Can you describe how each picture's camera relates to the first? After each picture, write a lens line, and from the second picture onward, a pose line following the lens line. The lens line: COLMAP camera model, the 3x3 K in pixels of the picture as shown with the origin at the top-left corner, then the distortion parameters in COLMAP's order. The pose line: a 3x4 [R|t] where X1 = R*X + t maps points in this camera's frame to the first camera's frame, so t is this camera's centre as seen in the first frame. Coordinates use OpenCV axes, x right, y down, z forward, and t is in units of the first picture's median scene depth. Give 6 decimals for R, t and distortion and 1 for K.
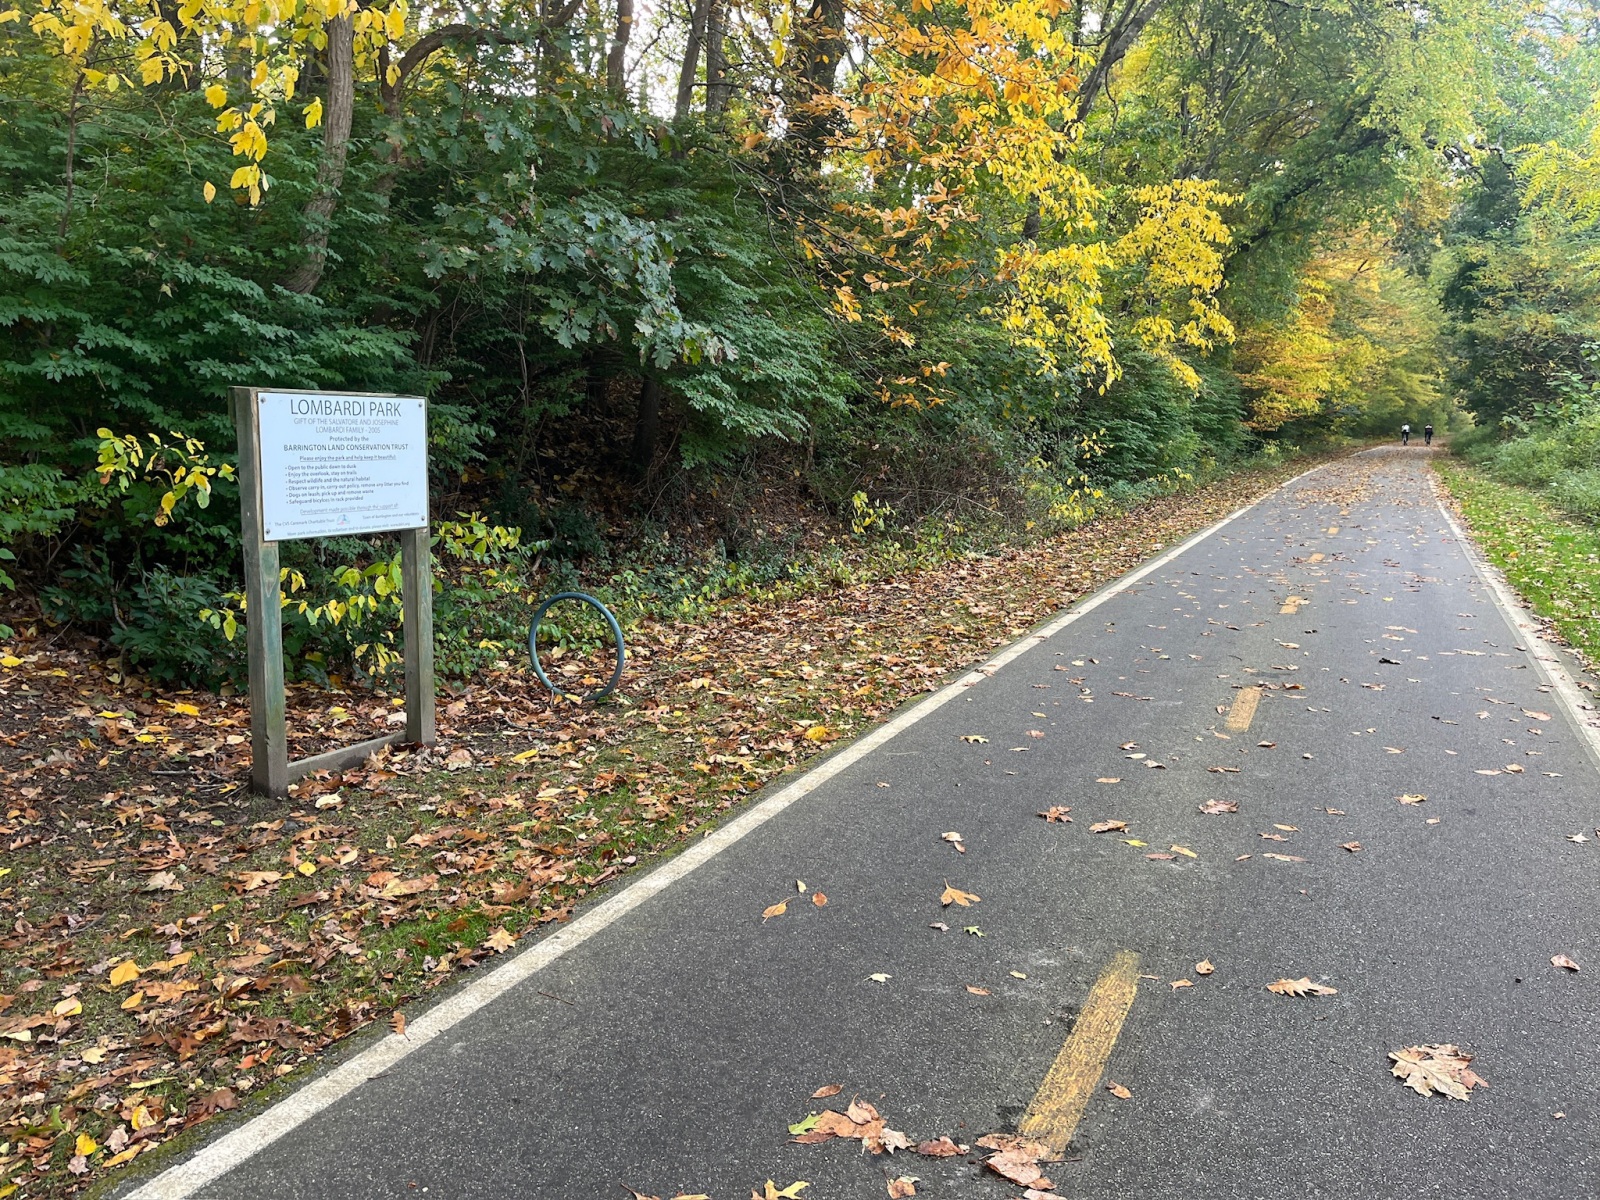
lens RADIAL K [[1196.8, 0, 800.0], [0, 1196.8, 600.0], [0, 0, 1]] dist [0.070115, -0.097316]
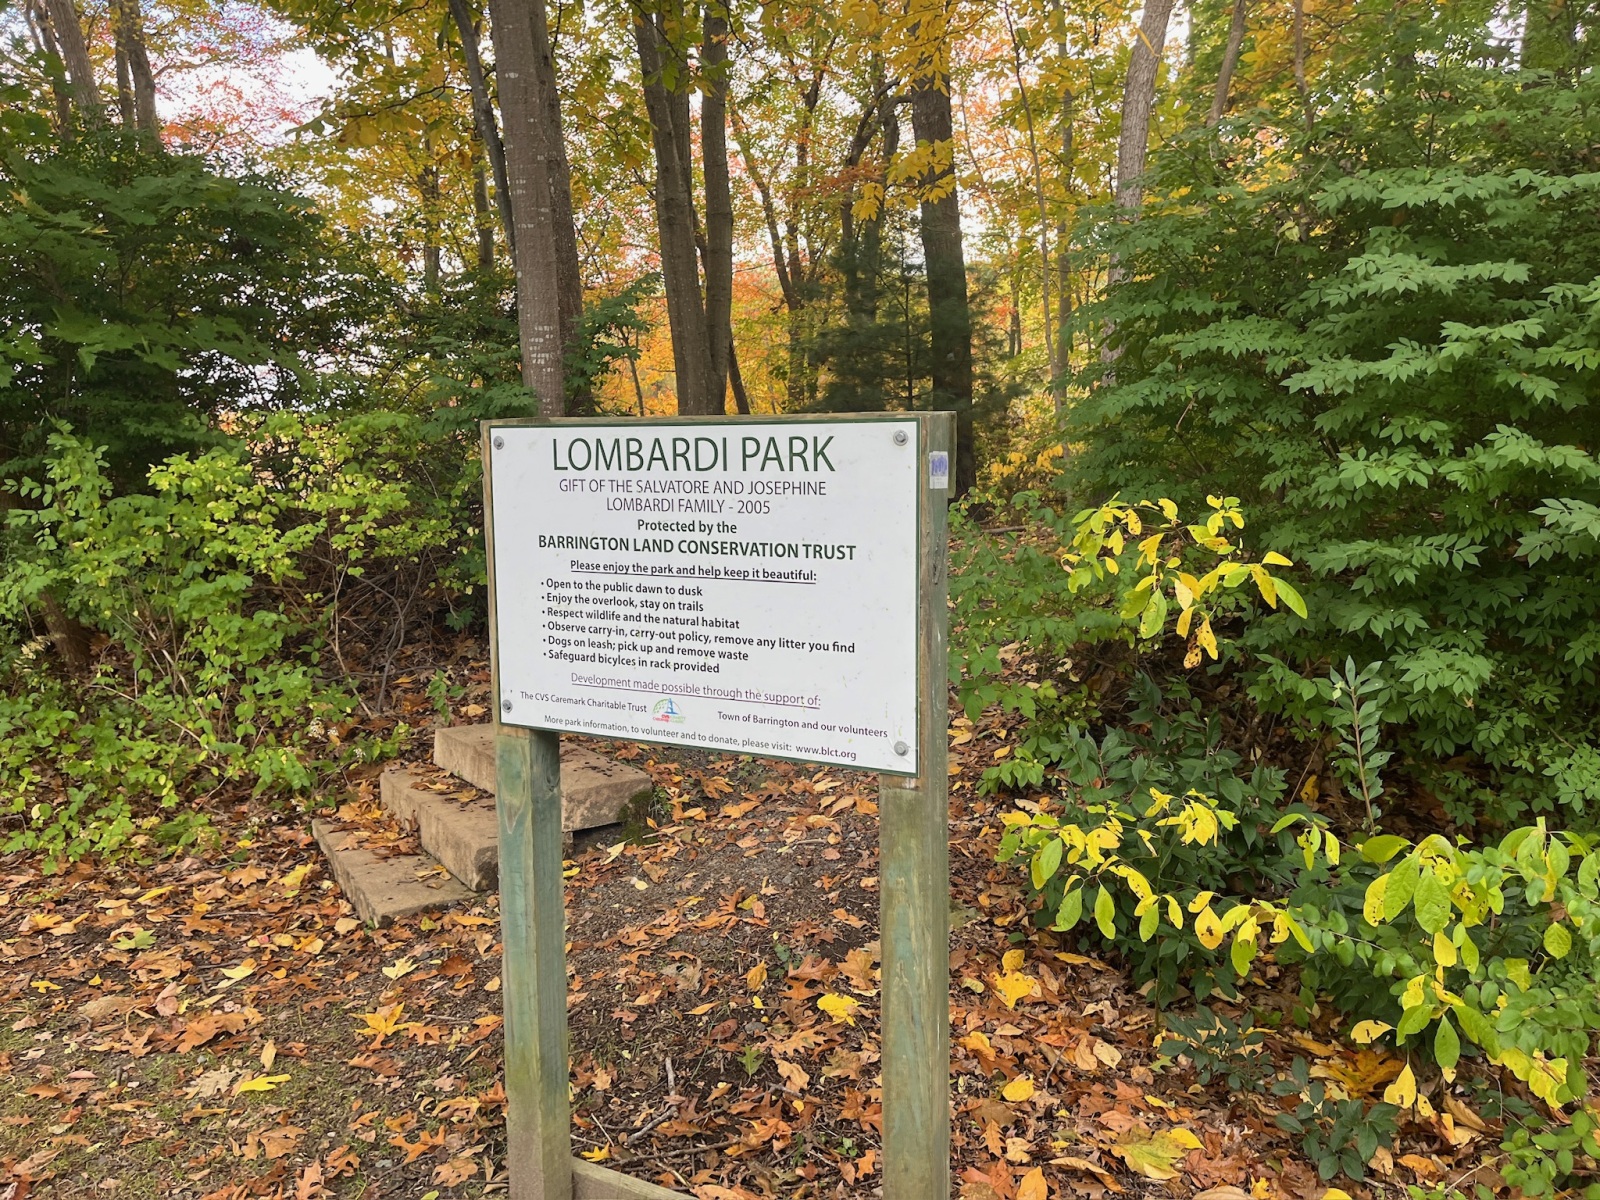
lens RADIAL K [[1196.8, 0, 800.0], [0, 1196.8, 600.0], [0, 0, 1]] dist [0.070115, -0.097316]
pose [[-0.007920, 0.102760, -0.994675, 0.045480], [-0.141699, 0.984553, 0.102842, -0.162429], [0.989878, 0.141759, 0.006764, 1.076665]]
